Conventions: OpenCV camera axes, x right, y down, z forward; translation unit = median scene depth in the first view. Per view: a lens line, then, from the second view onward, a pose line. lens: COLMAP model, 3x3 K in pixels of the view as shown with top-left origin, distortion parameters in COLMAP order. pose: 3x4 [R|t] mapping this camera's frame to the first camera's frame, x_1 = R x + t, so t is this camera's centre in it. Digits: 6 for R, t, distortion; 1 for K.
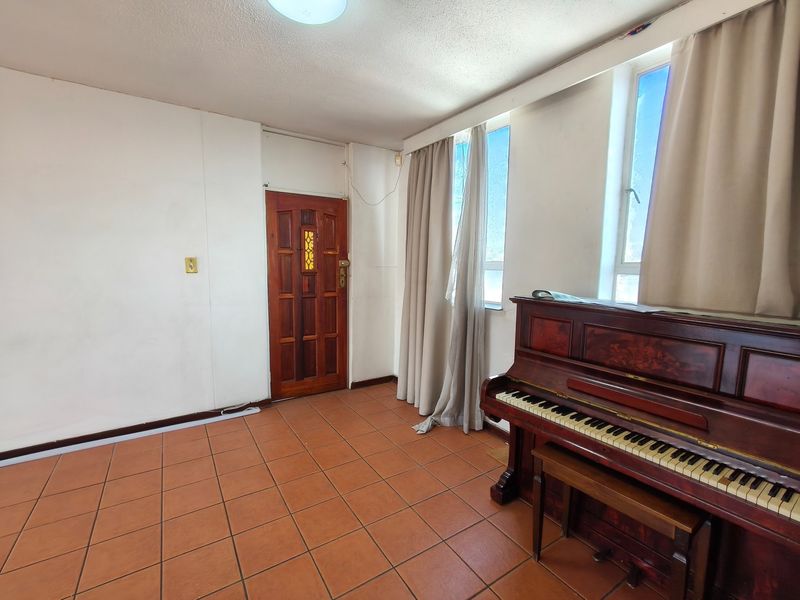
lens RADIAL K [[362.3, 0, 398.3], [0, 362.3, 297.0], [0, 0, 1]] dist [0.001108, 0.000484]
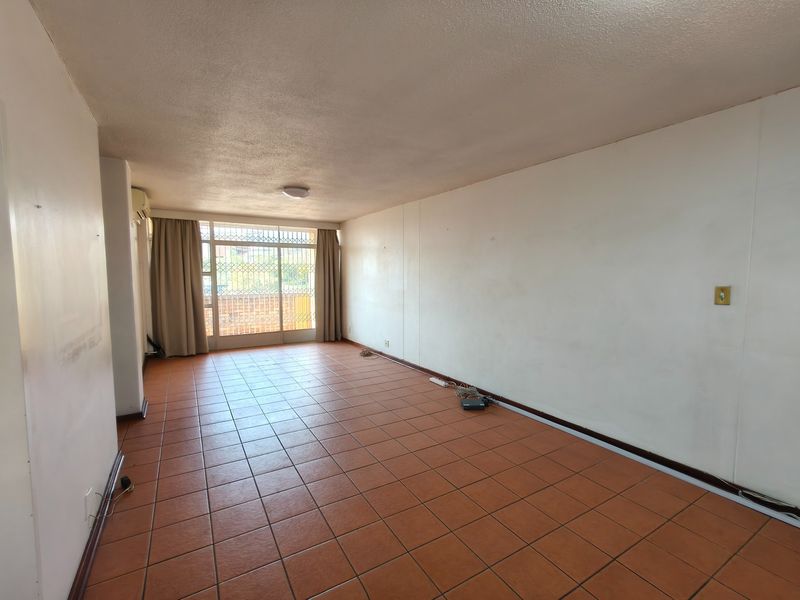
lens RADIAL K [[362.3, 0, 402.8], [0, 362.3, 297.5], [0, 0, 1]] dist [0.001108, 0.000484]
pose [[-0.035895, 0.054797, -0.997852, 0.278267], [-0.103216, 0.992952, 0.058241, -0.055607], [0.994011, 0.105085, -0.029987, 0.298159]]
